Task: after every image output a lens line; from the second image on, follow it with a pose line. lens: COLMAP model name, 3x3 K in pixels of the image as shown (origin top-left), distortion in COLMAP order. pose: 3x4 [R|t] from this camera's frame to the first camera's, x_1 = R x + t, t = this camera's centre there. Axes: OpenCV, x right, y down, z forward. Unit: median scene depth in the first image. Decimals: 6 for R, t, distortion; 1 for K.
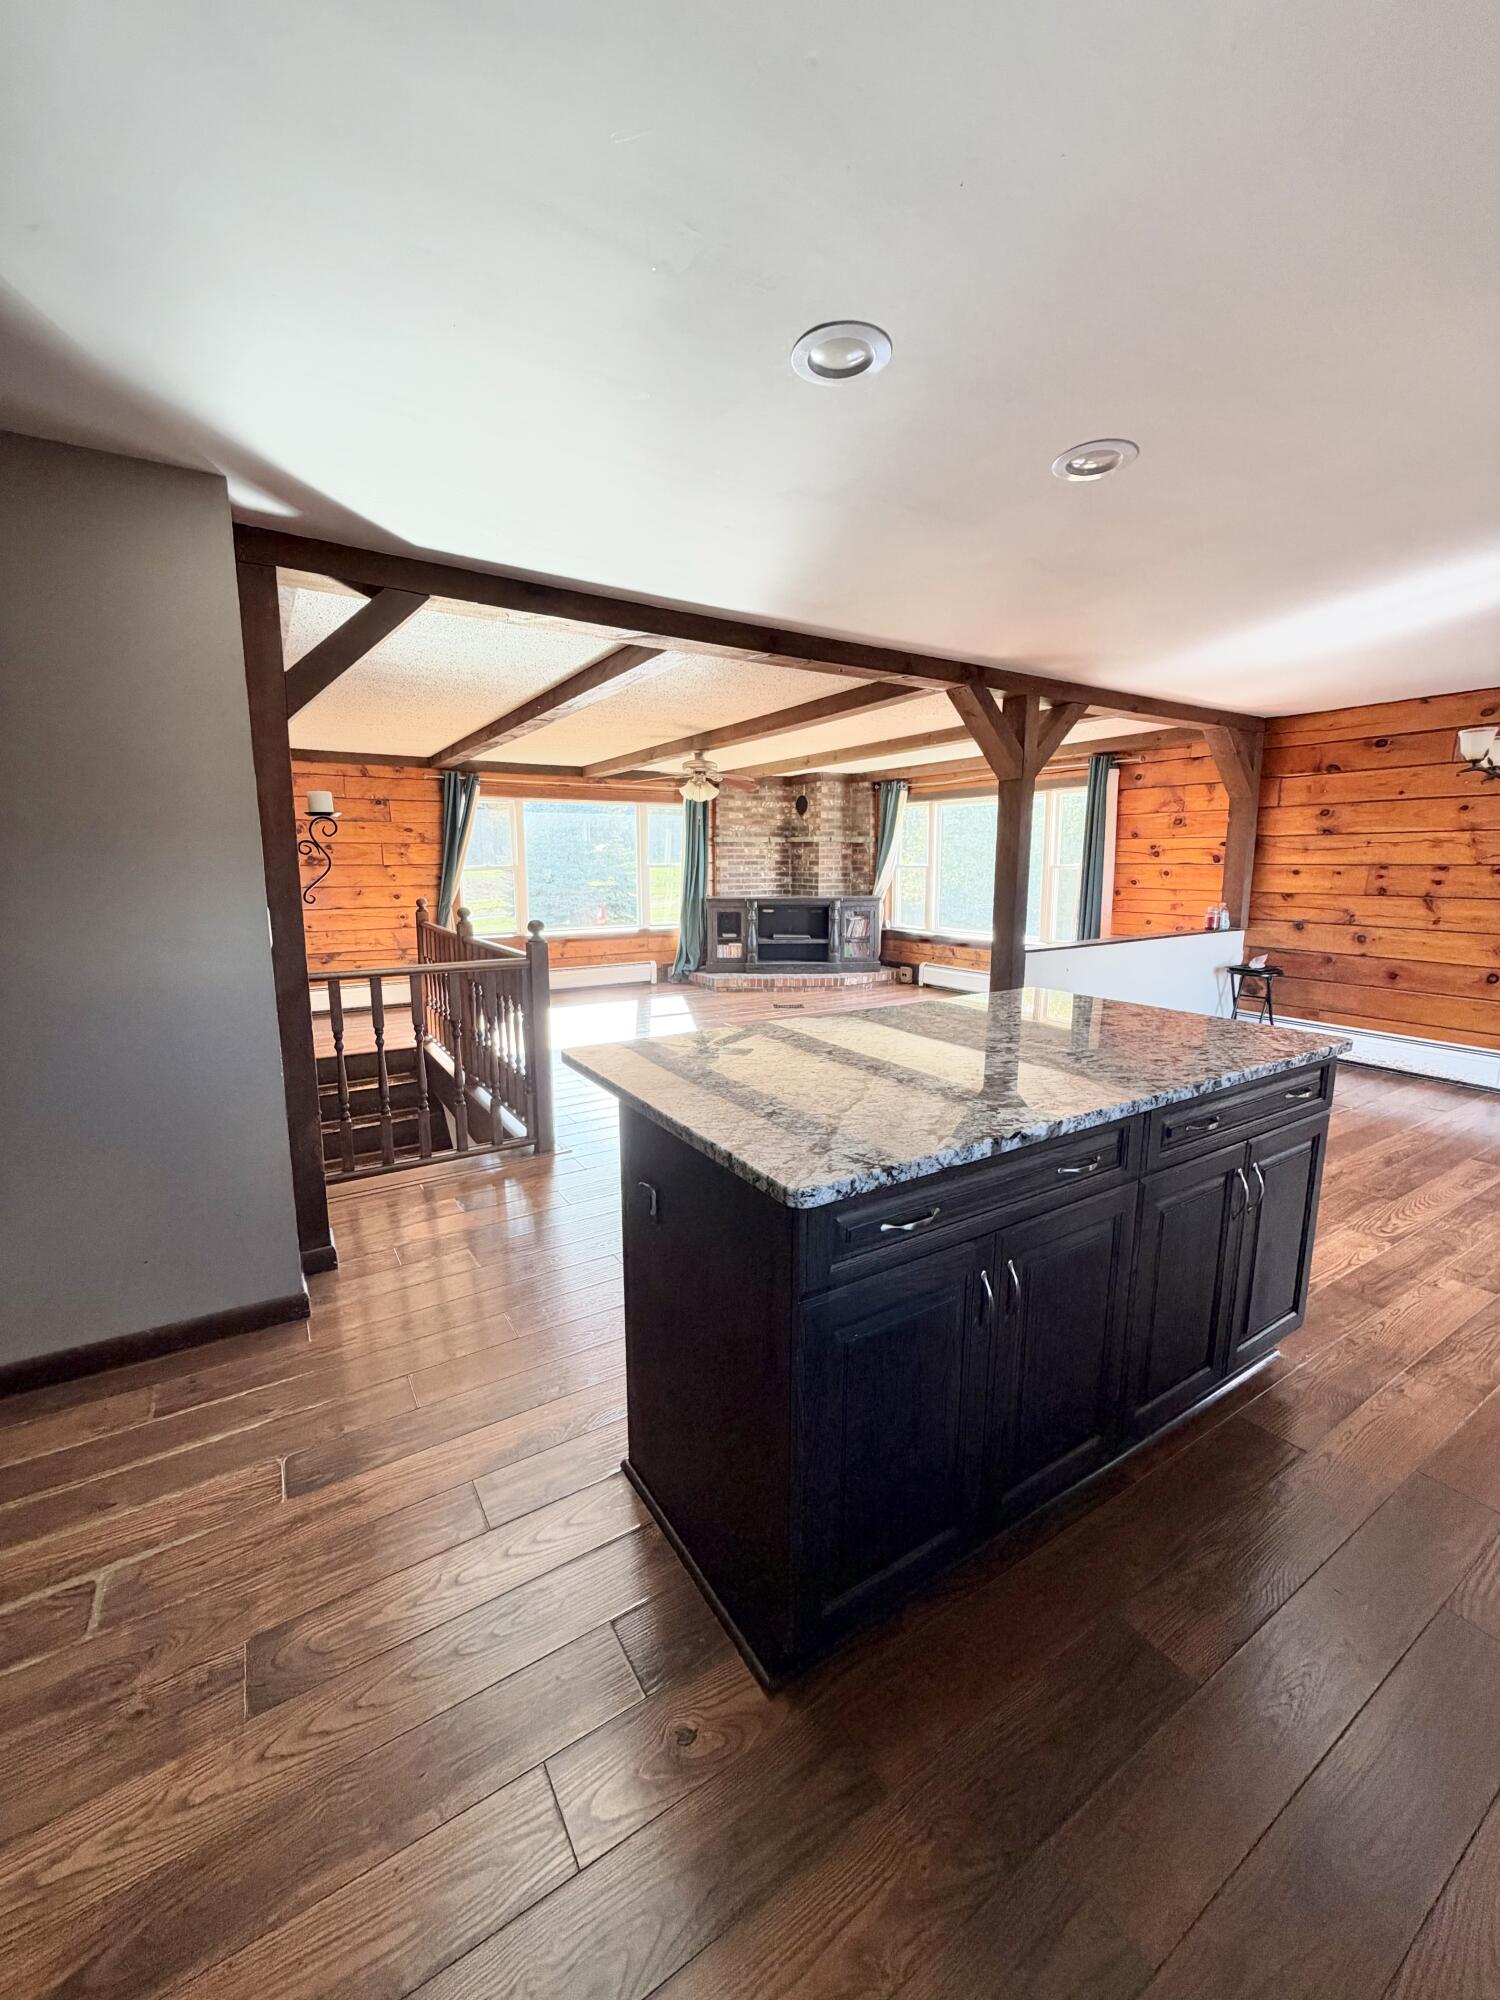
lens RADIAL K [[790.2, 0, 747.7], [0, 790.2, 995.2], [0, 0, 1]] dist [-0.001675, 0.000304]
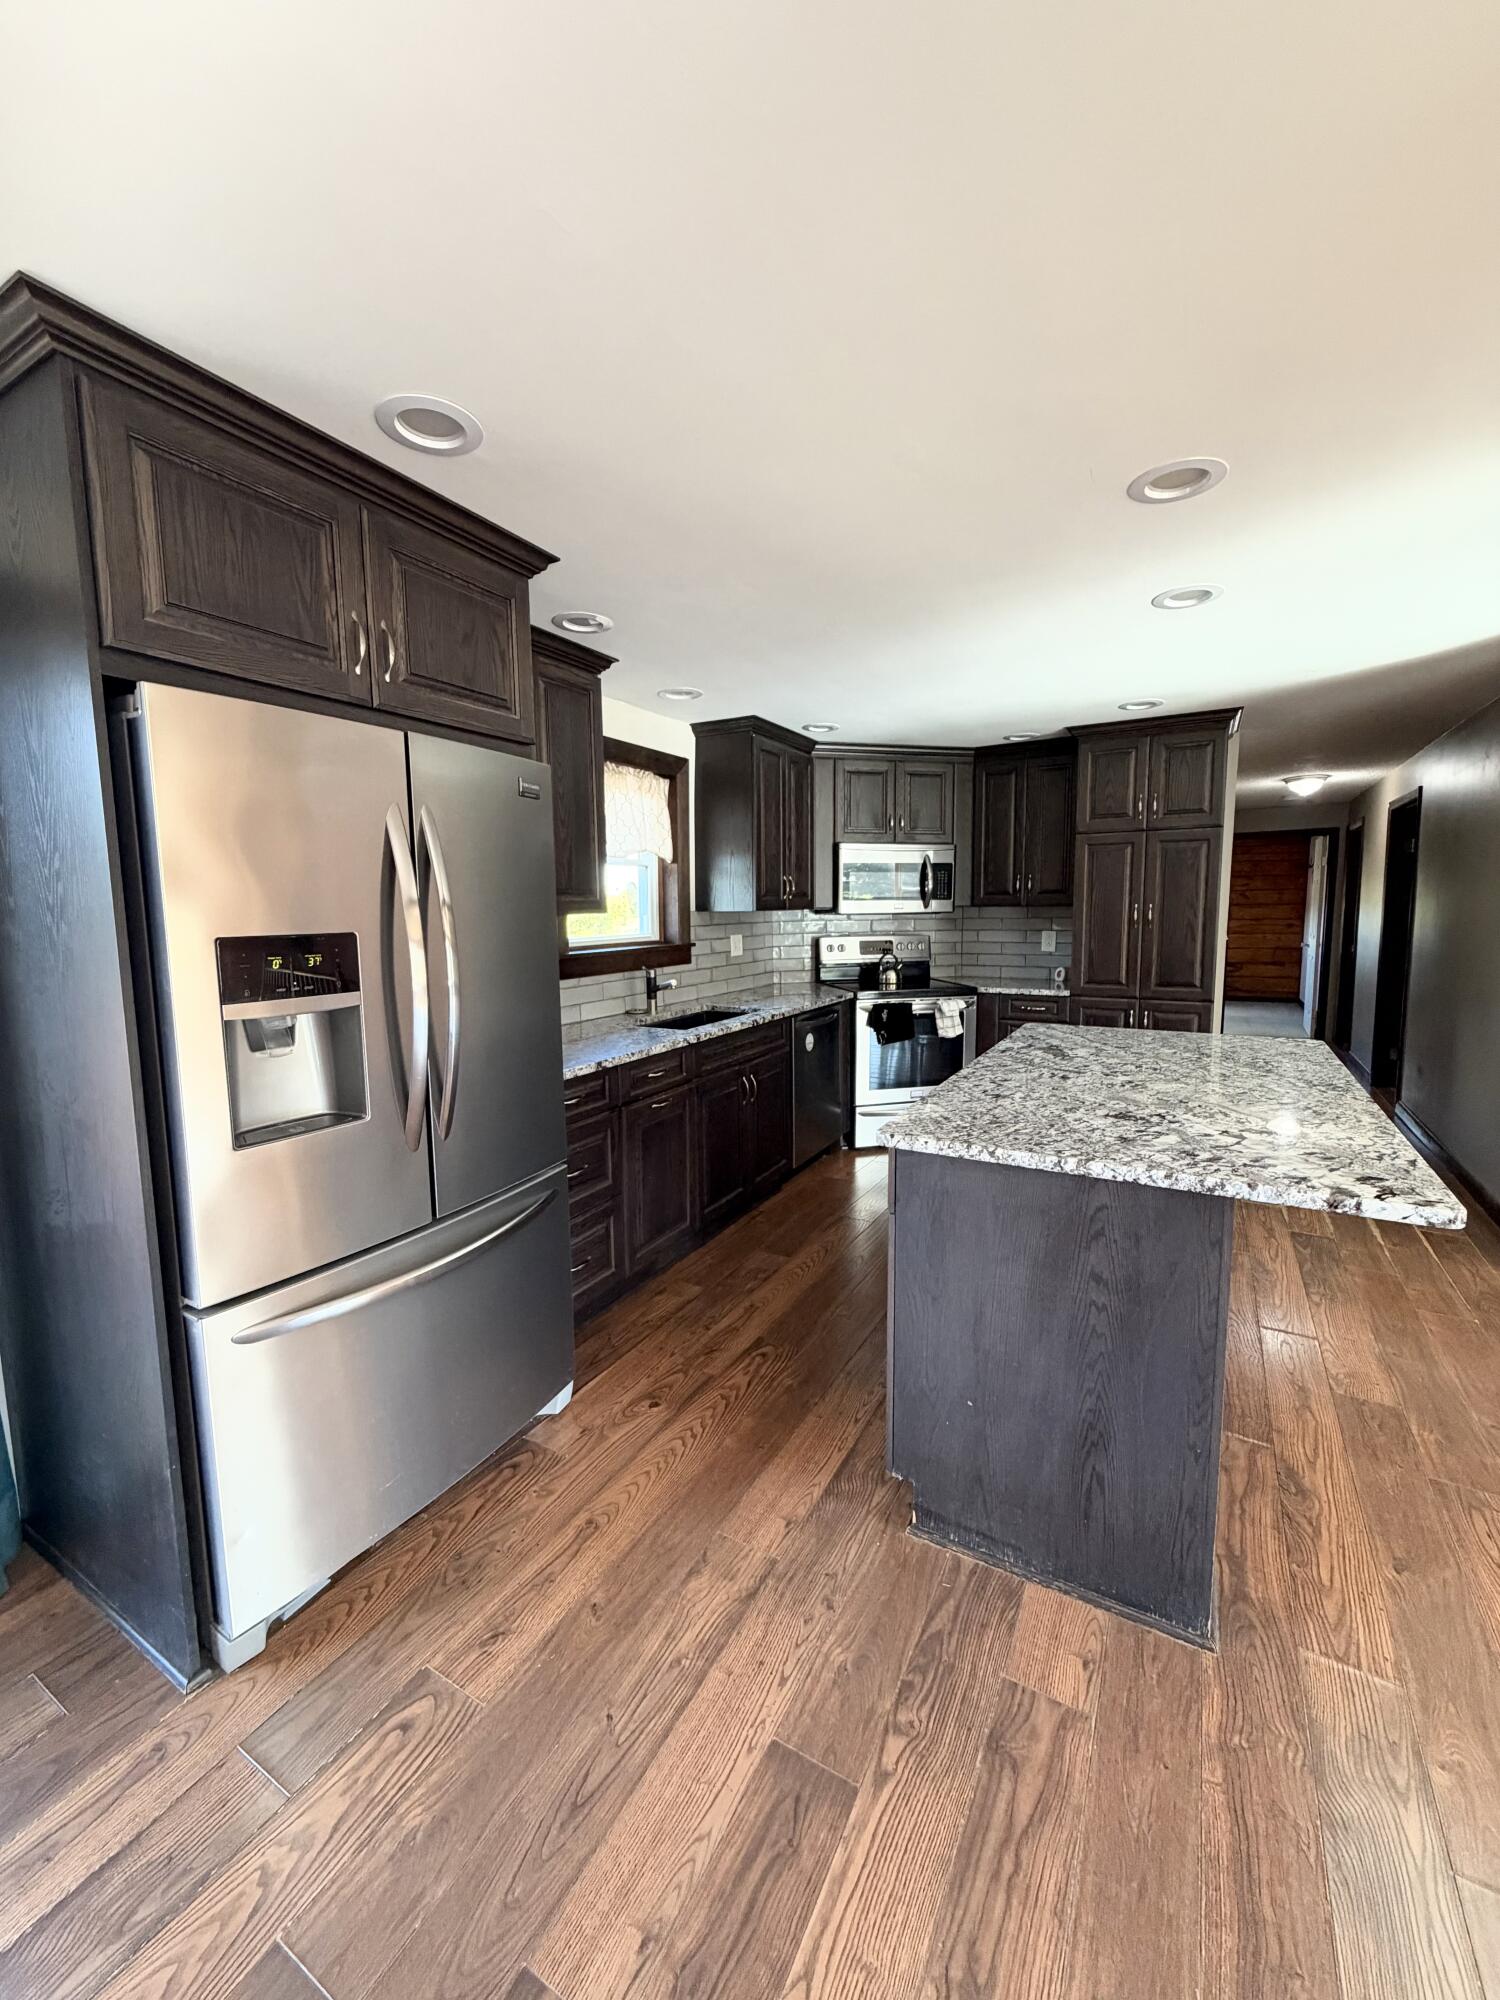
lens RADIAL K [[790.2, 0, 750.5], [0, 790.2, 993.6], [0, 0, 1]] dist [-0.001675, 0.000304]
pose [[-0.881644, 0.064434, -0.467495, 0.477555], [-0.067499, 0.963231, 0.260057, -0.113456], [0.467063, 0.260833, -0.844878, 0.605102]]
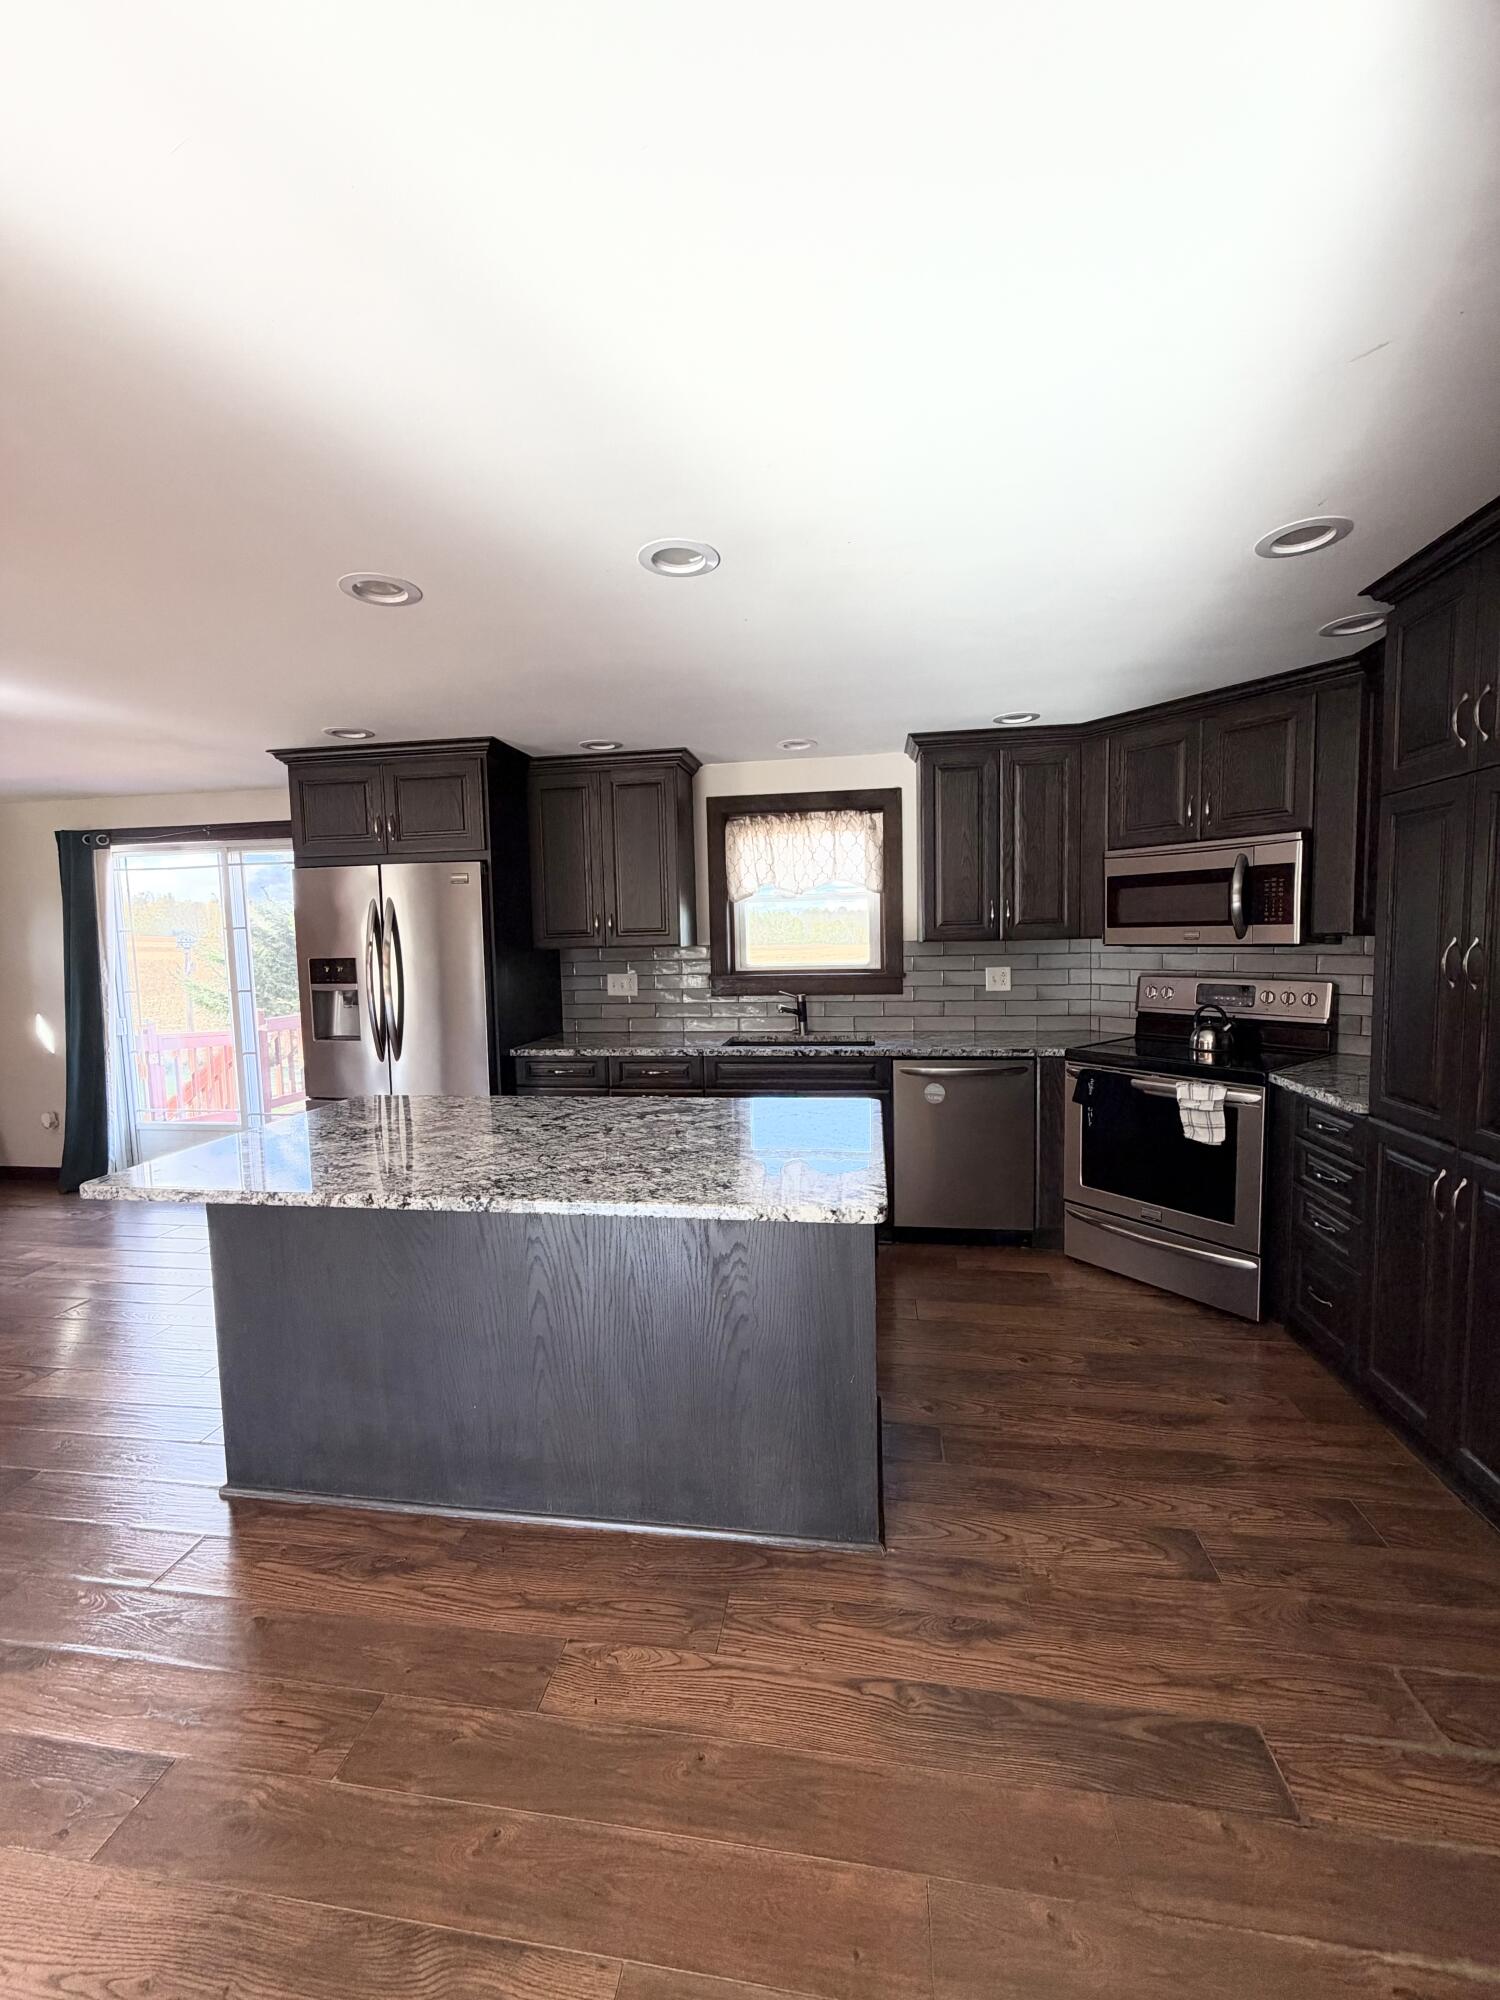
lens RADIAL K [[790.2, 0, 747.8], [0, 790.2, 993.6], [0, 0, 1]] dist [-0.001675, 0.000304]
pose [[-0.754009, -0.030735, 0.656144, -0.225217], [0.134628, 0.970468, 0.200166, -0.109276], [-0.642919, 0.239263, -0.727604, 0.564467]]
